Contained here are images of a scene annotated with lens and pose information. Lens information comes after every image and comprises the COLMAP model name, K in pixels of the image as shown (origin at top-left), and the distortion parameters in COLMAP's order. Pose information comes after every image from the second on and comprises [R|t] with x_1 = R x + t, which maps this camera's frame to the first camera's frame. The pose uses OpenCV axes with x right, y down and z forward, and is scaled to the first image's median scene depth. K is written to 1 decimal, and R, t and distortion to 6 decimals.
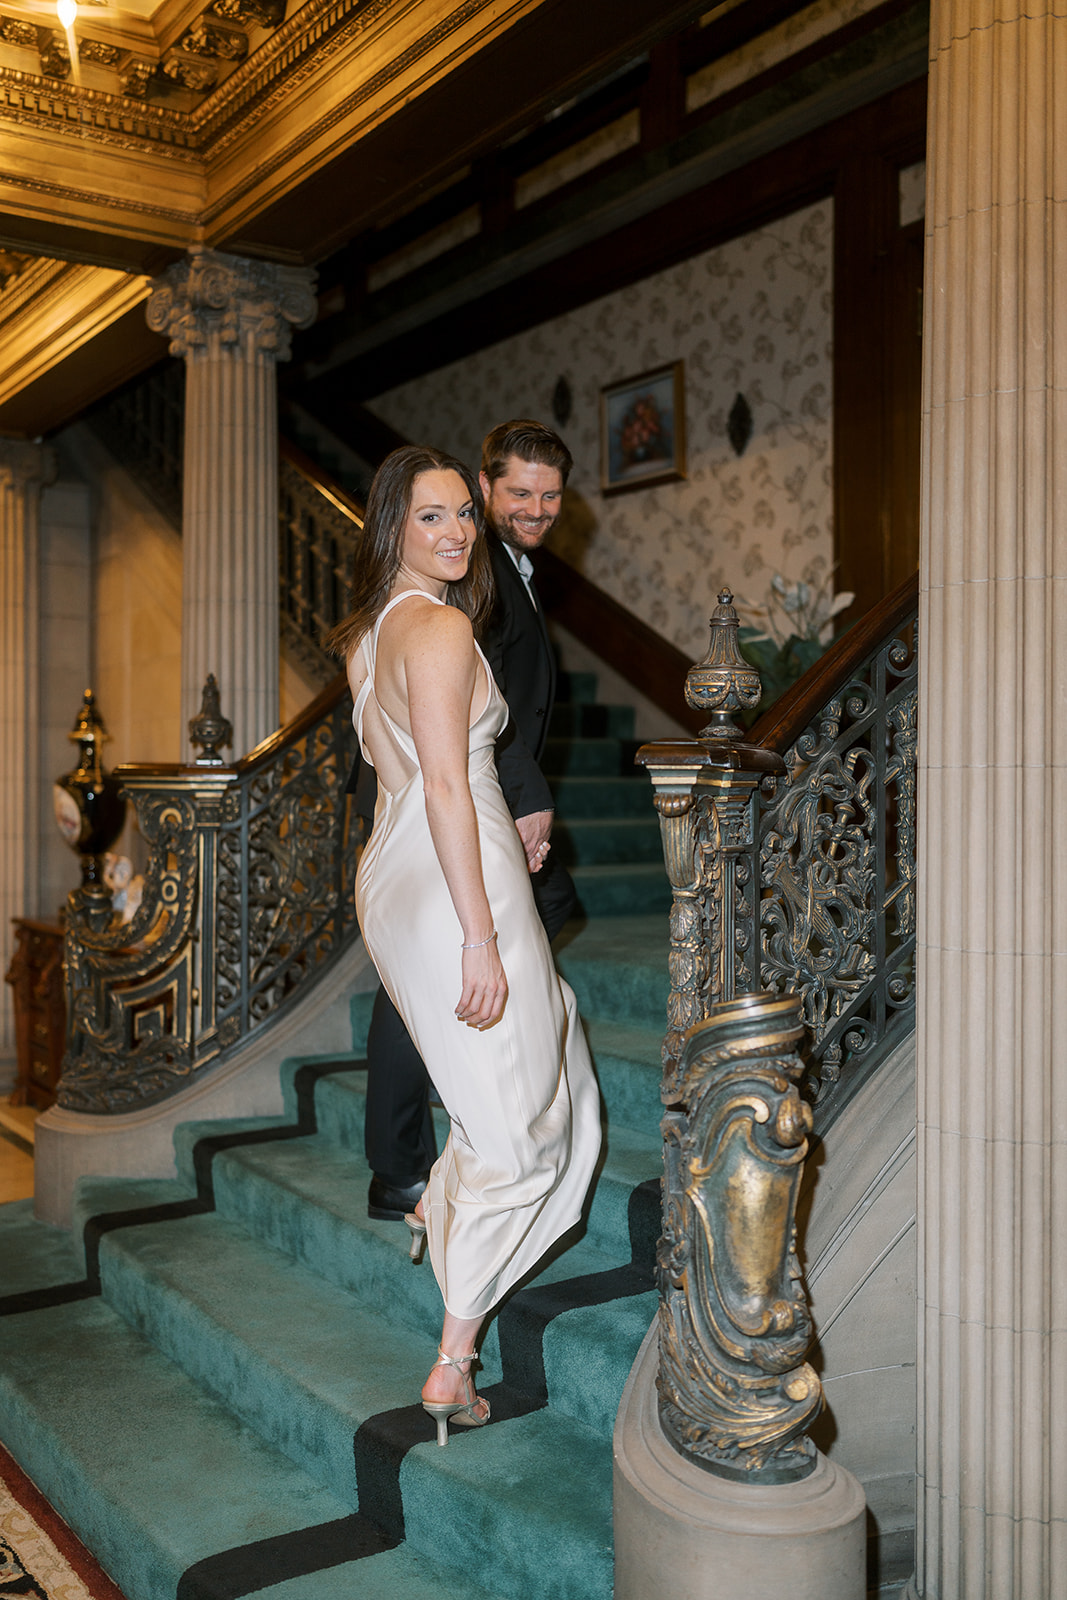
lens RADIAL K [[1631.7, 0, 533.8], [0, 1631.7, 799.2], [0, 0, 1]] dist [0.008757, 0.000000]
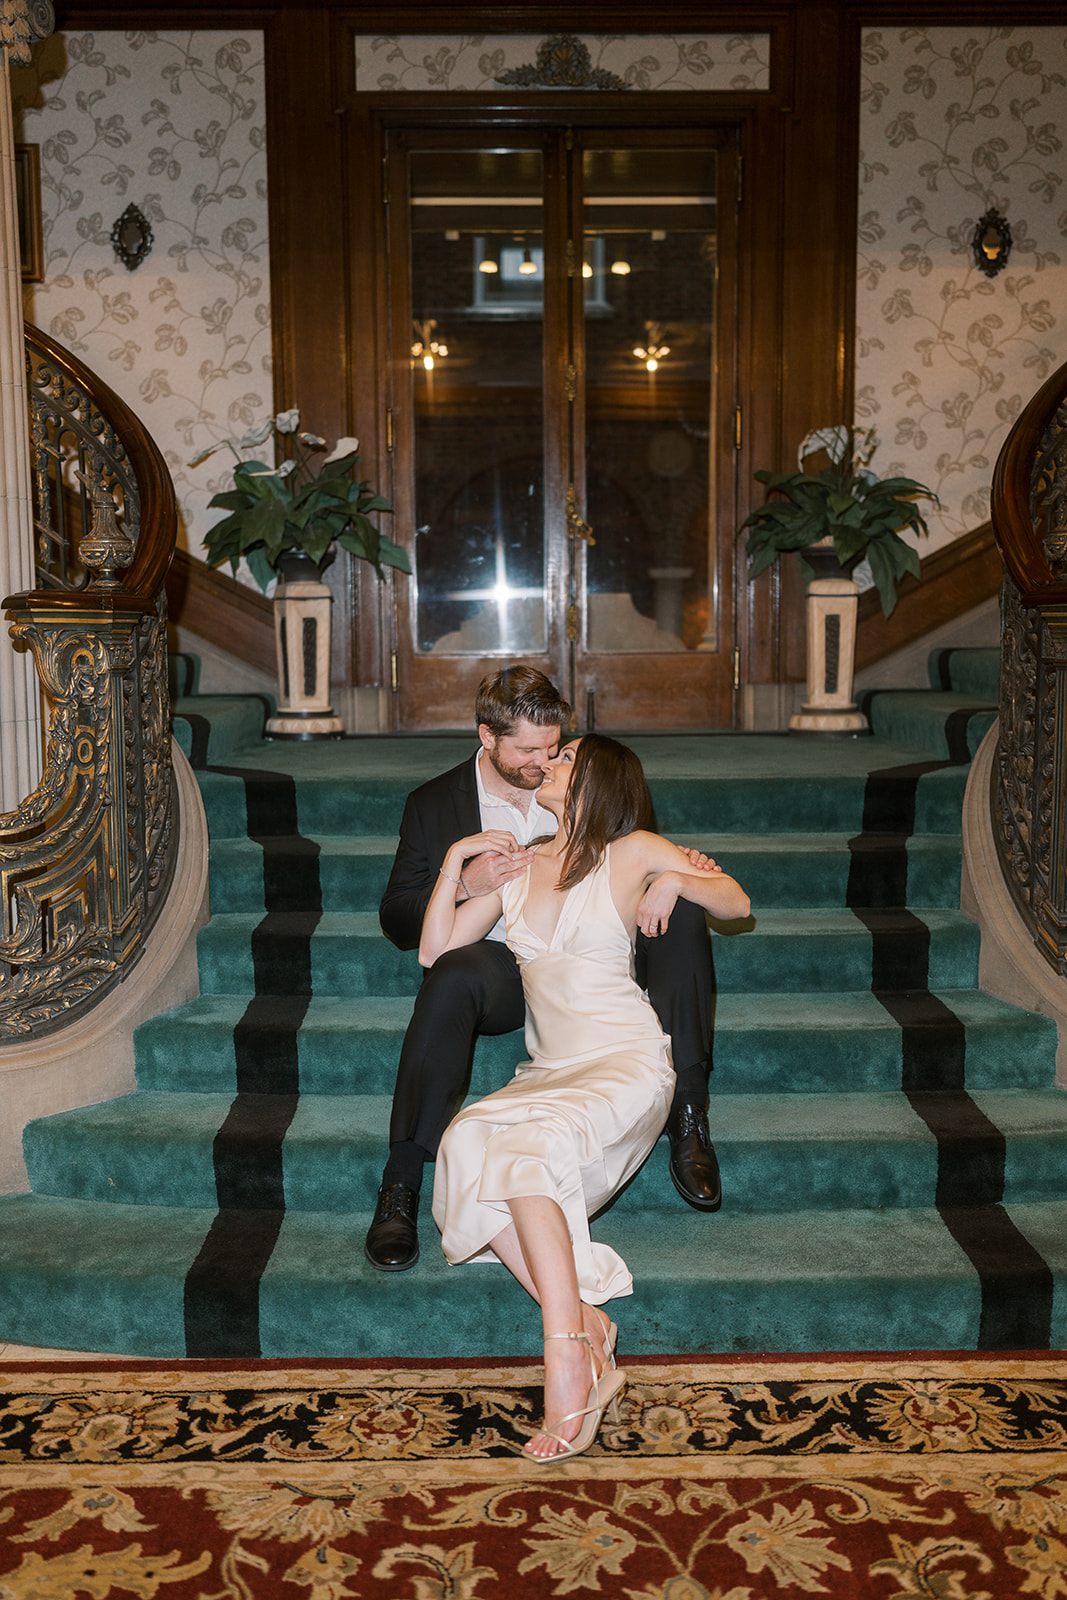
lens RADIAL K [[1631.7, 0, 534.0], [0, 1631.7, 800.5], [0, 0, 1]] dist [0.008757, 0.000000]
pose [[0.532252, -0.093328, 0.841426, -0.596780], [0.010395, 0.994551, 0.103736, -0.000341], [-0.846522, -0.046467, 0.530322, 0.292041]]
